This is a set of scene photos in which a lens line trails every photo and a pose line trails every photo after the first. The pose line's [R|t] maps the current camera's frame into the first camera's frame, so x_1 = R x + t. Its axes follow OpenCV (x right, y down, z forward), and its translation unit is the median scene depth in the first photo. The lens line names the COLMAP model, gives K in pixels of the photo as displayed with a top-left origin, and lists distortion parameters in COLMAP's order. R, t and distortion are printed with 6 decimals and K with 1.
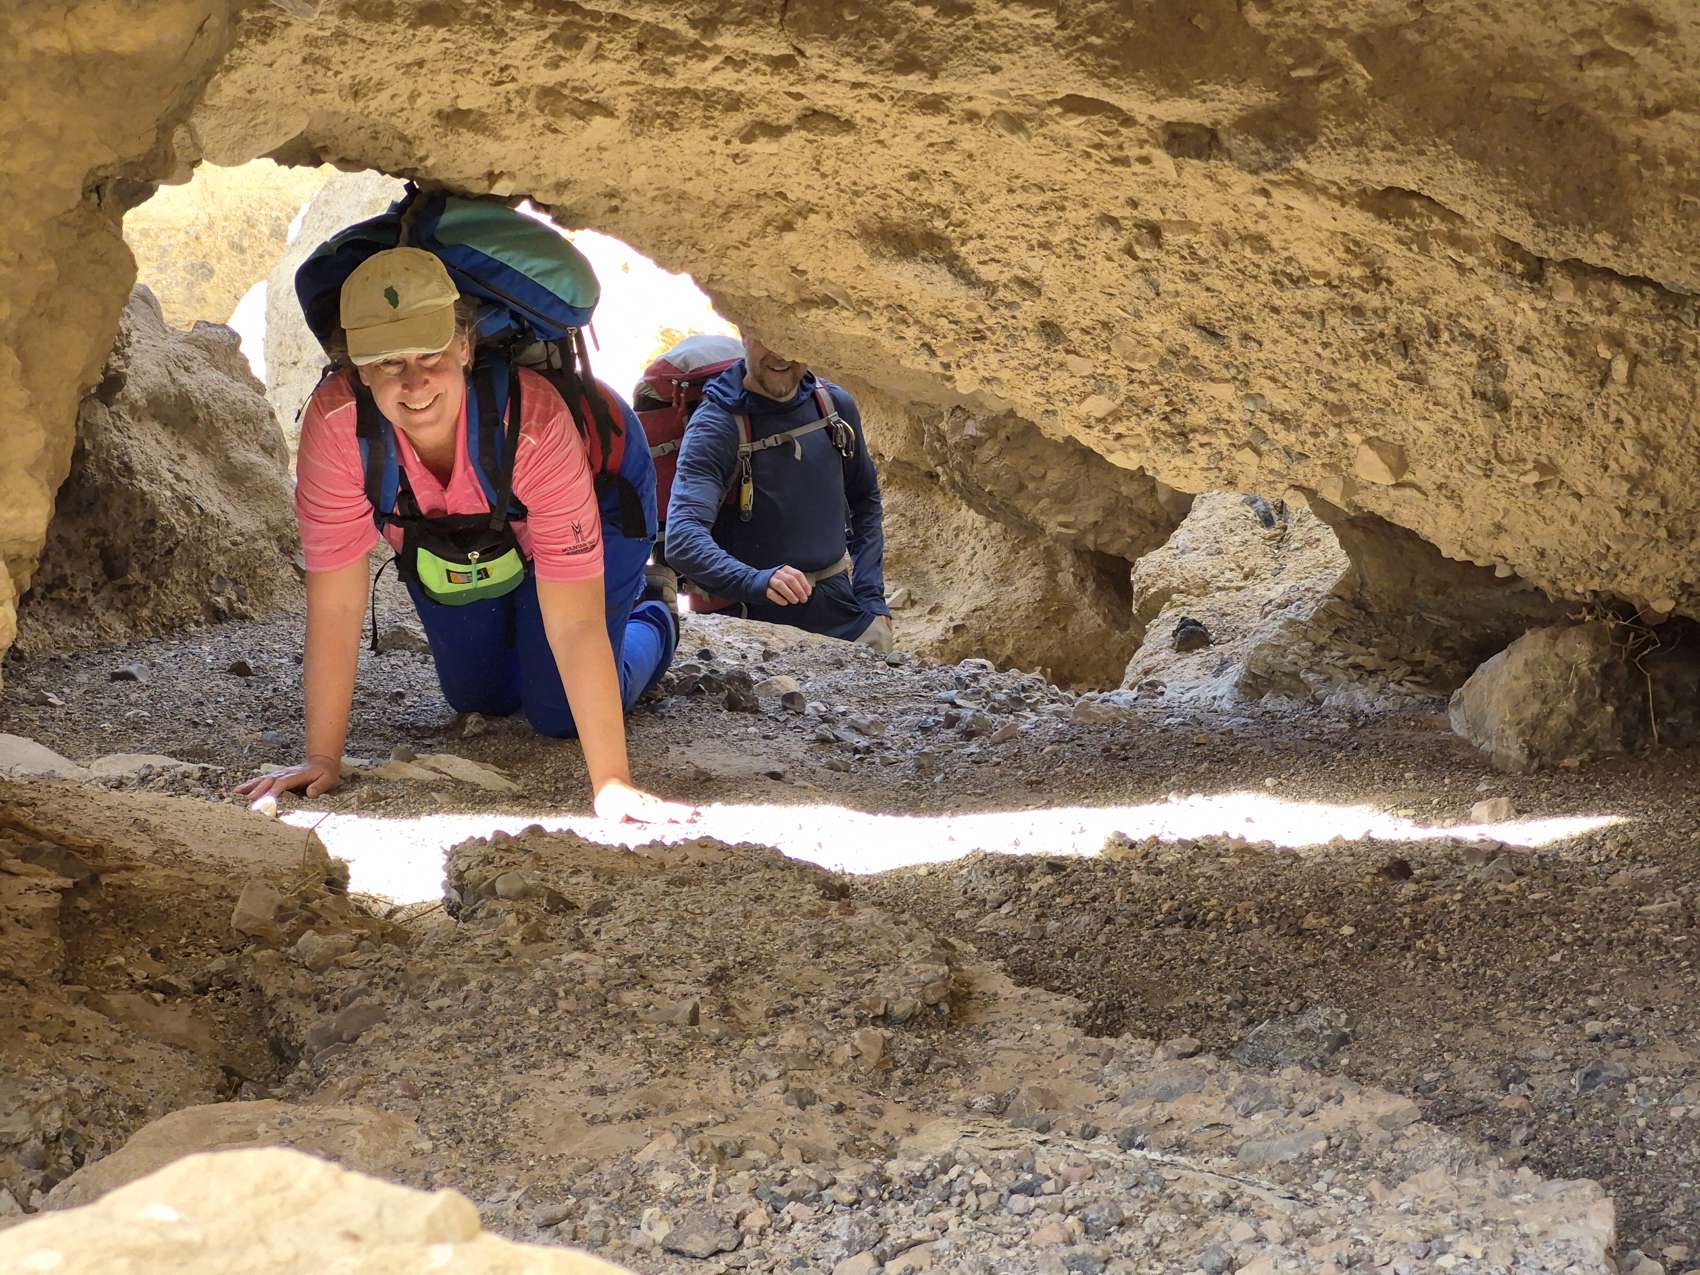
lens RADIAL K [[3707.9, 0, 723.6], [0, 3707.9, 643.2], [0, 0, 1]] dist [-0.042486, 0.596898]
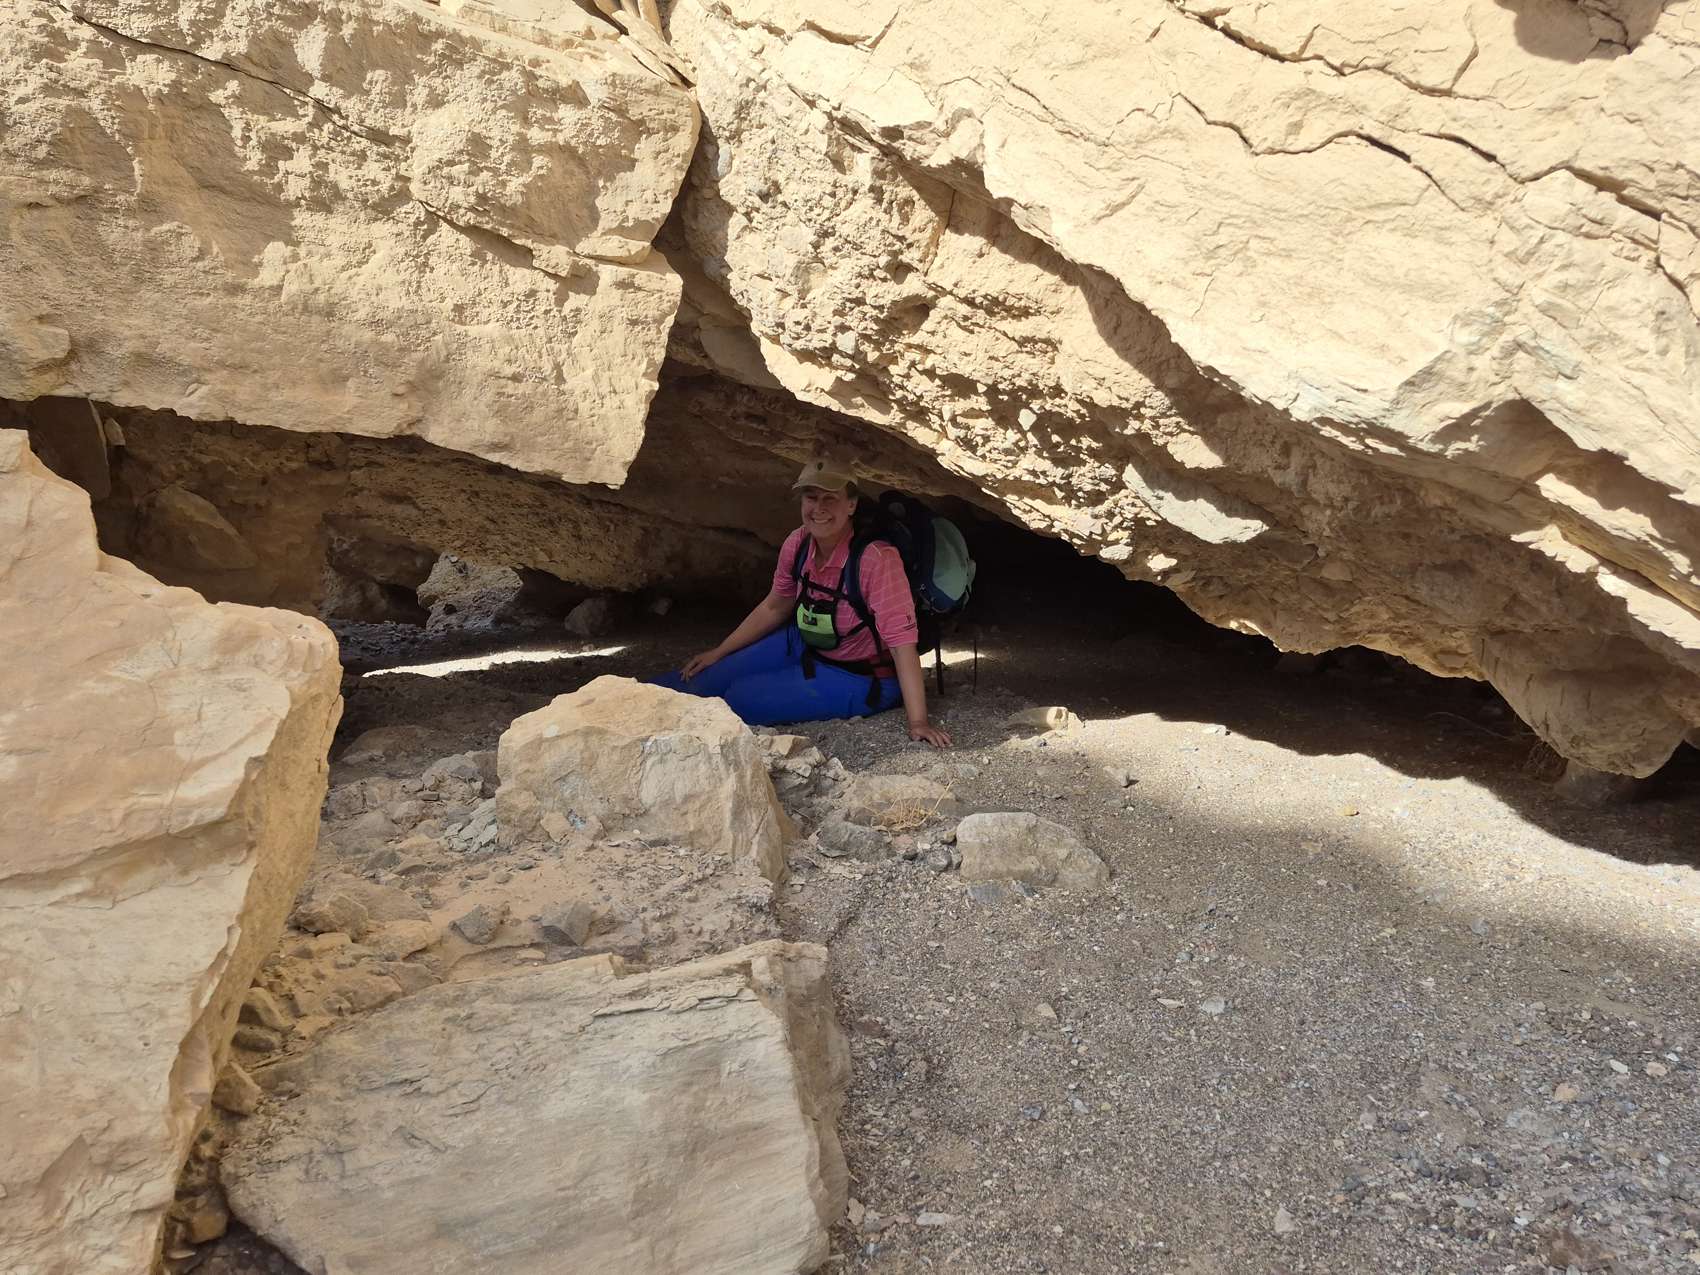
lens RADIAL K [[1315.6, 0, 845.7], [0, 1315.6, 618.0], [0, 0, 1]] dist [0.157883, -0.301013]
pose [[0.884368, -0.079655, 0.459944, -0.168365], [0.074752, 0.996783, 0.028896, -0.003598], [-0.460767, 0.008827, 0.887477, -0.291542]]
